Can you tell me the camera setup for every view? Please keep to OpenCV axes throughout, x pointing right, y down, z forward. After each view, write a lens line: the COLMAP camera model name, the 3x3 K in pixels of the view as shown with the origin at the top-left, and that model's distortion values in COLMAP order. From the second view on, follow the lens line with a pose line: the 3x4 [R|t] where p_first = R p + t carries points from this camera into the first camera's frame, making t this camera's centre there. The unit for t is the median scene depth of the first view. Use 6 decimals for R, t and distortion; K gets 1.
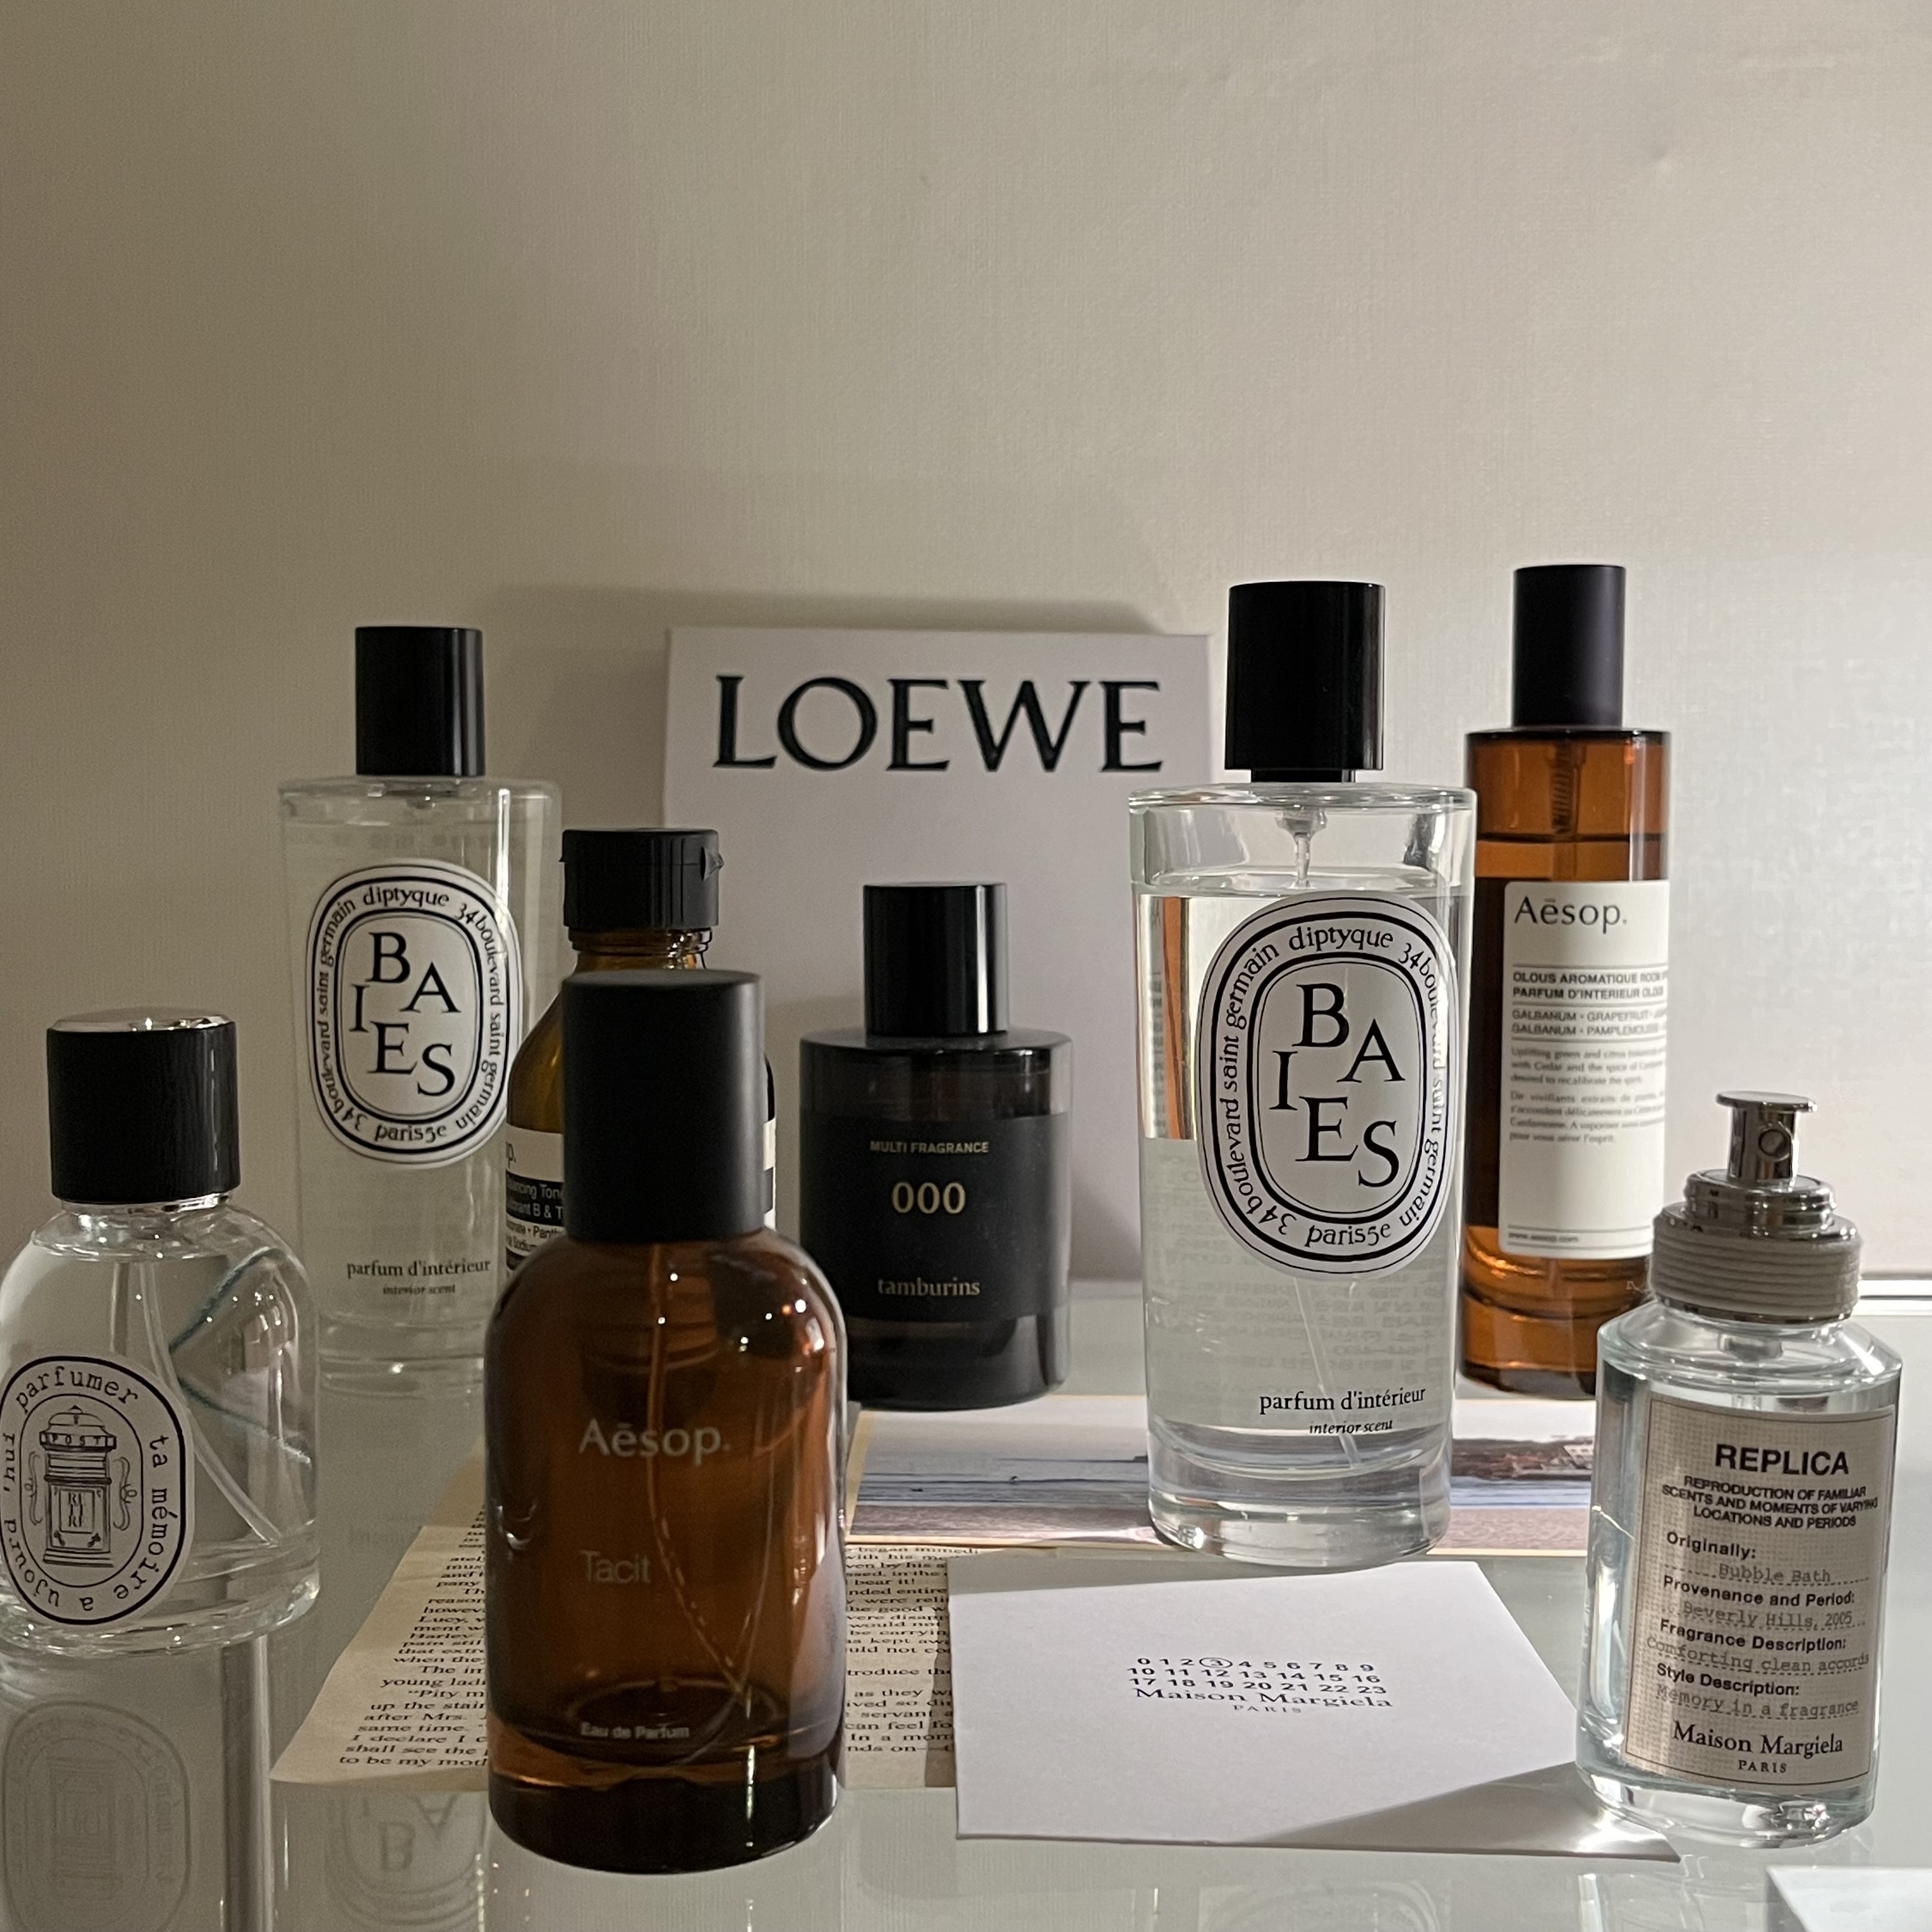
lens RADIAL K [[2671.4, 0, 947.8], [0, 2671.4, 957.0], [0, 0, 1]] dist [0.018495, 0.000000]
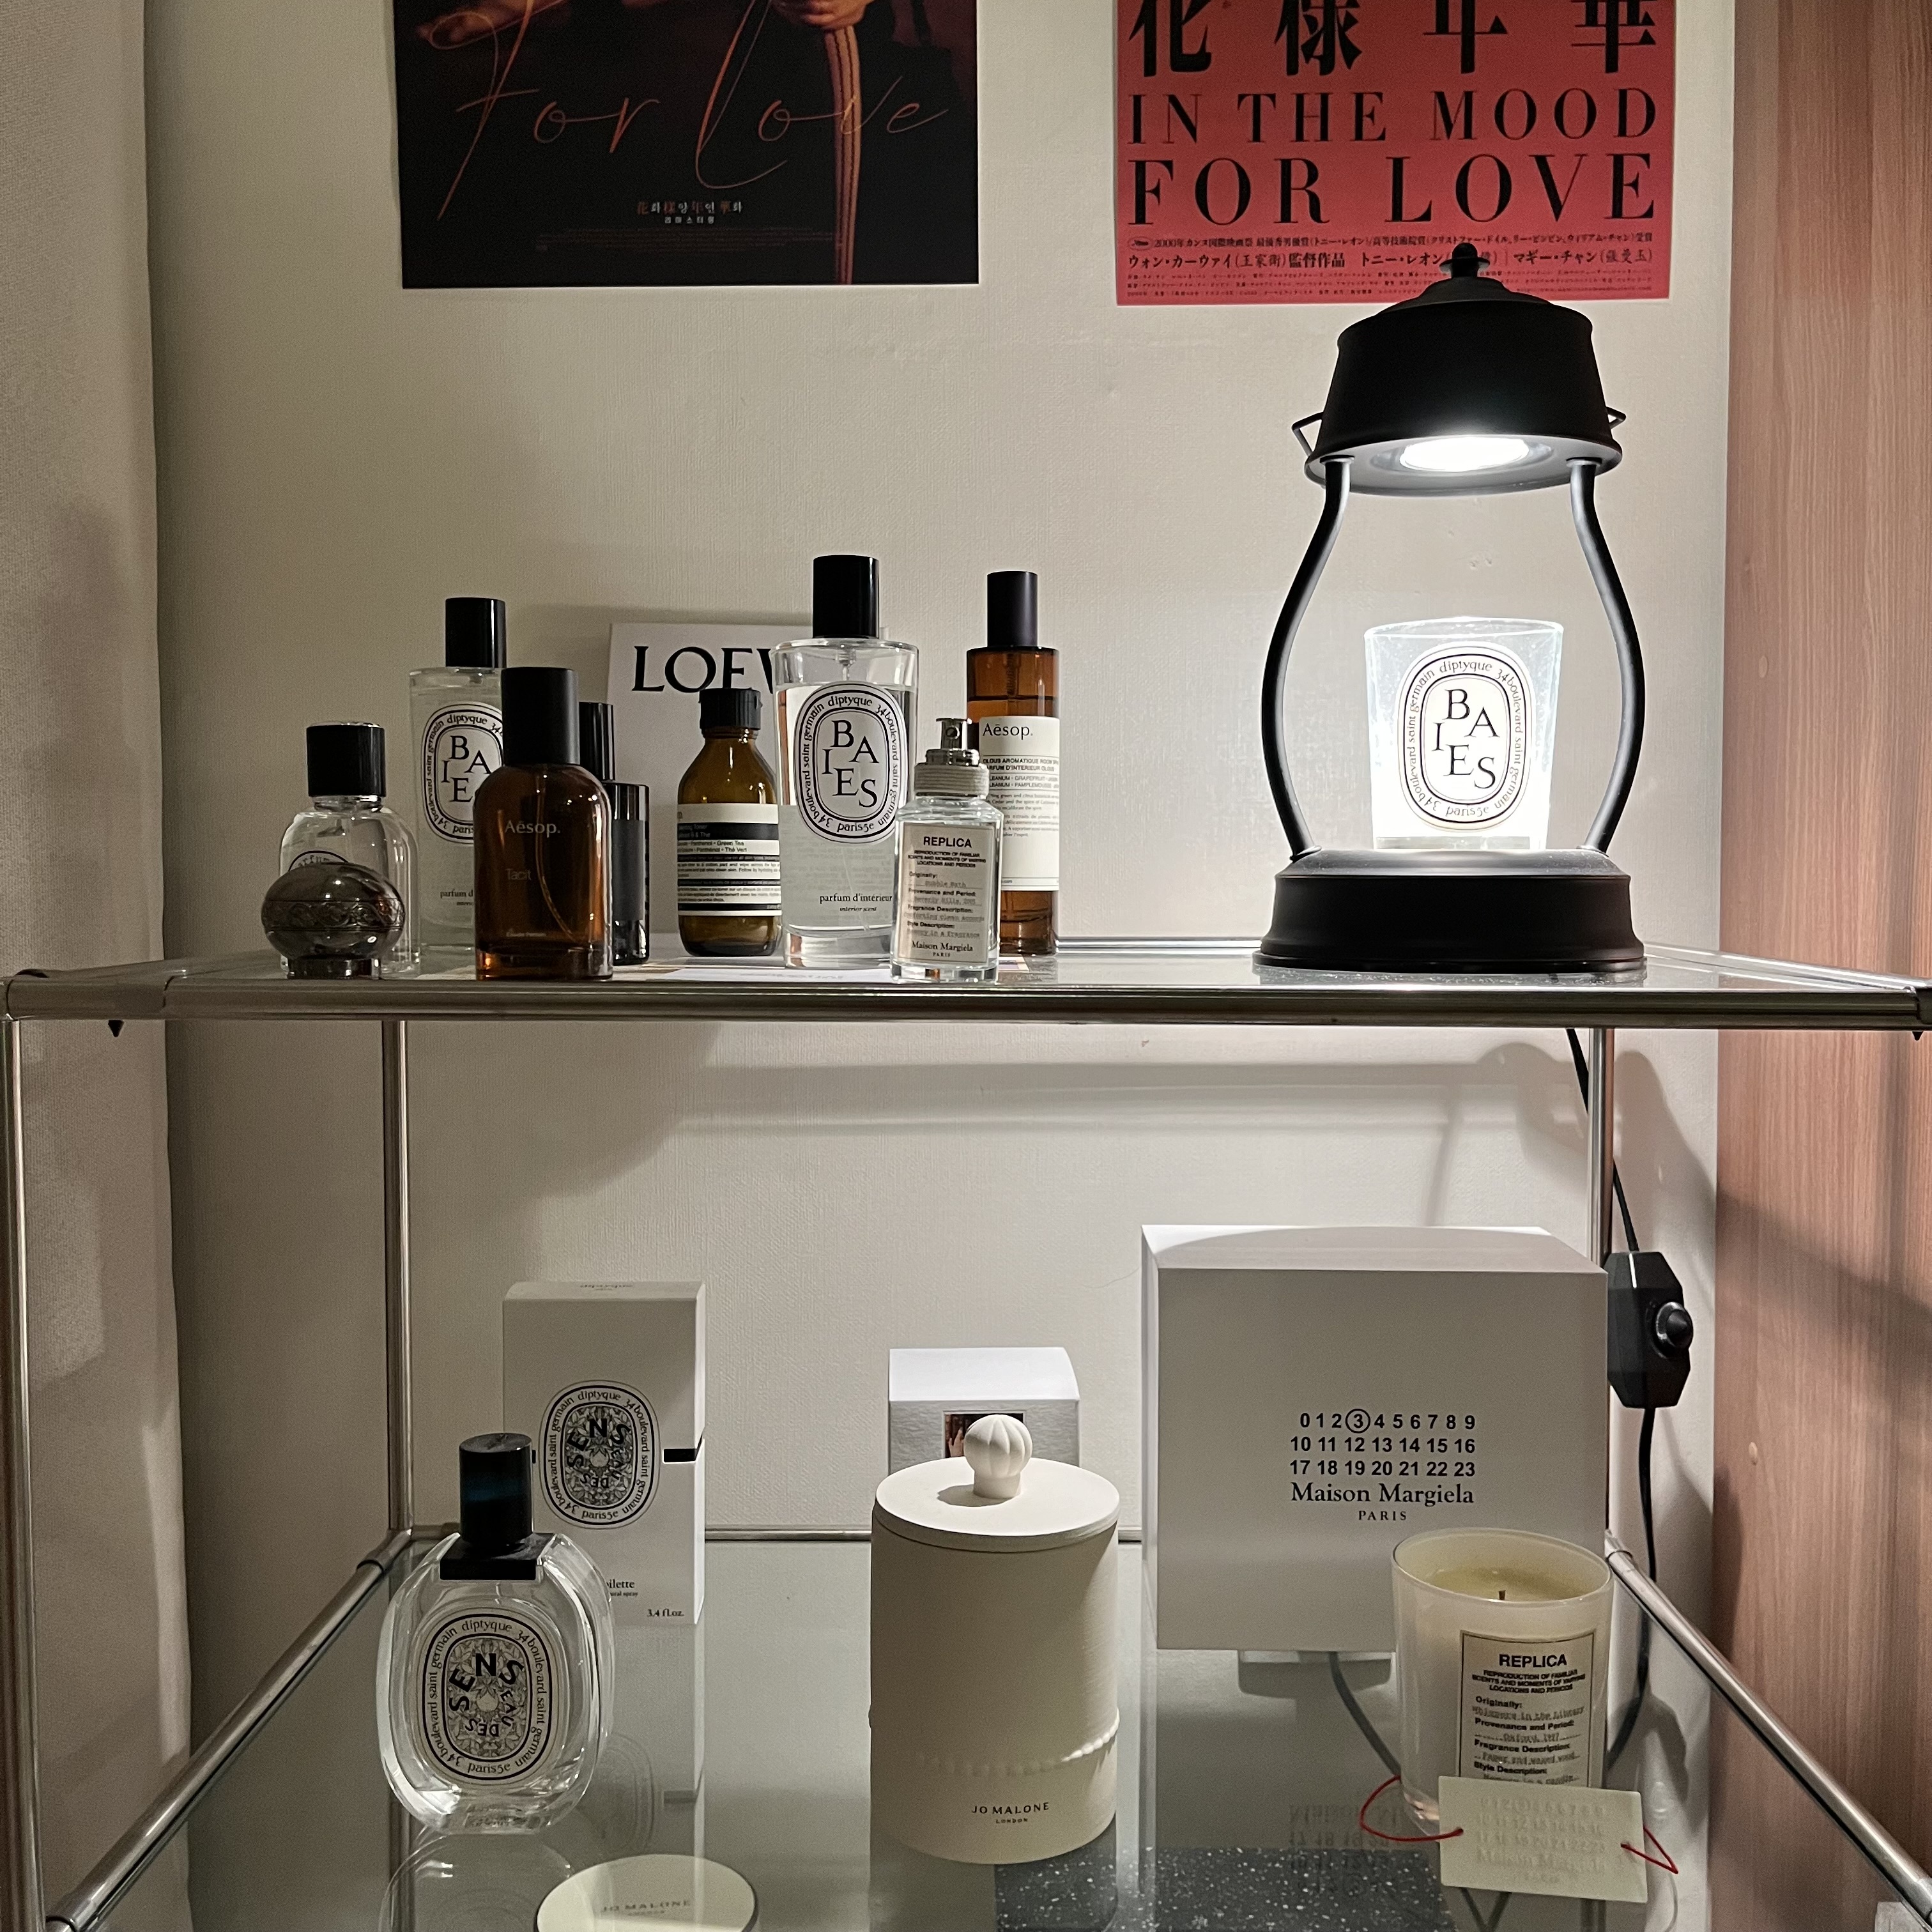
lens RADIAL K [[1965.5, 0, 968.5], [0, 1965.5, 961.8], [0, 0, 1]] dist [0.018135, 0.000000]
pose [[0.999858, -0.000341, 0.016869, 0.176223], [0.000725, 0.999742, -0.022722, 0.209926], [-0.016856, 0.022731, 0.999599, -0.596498]]
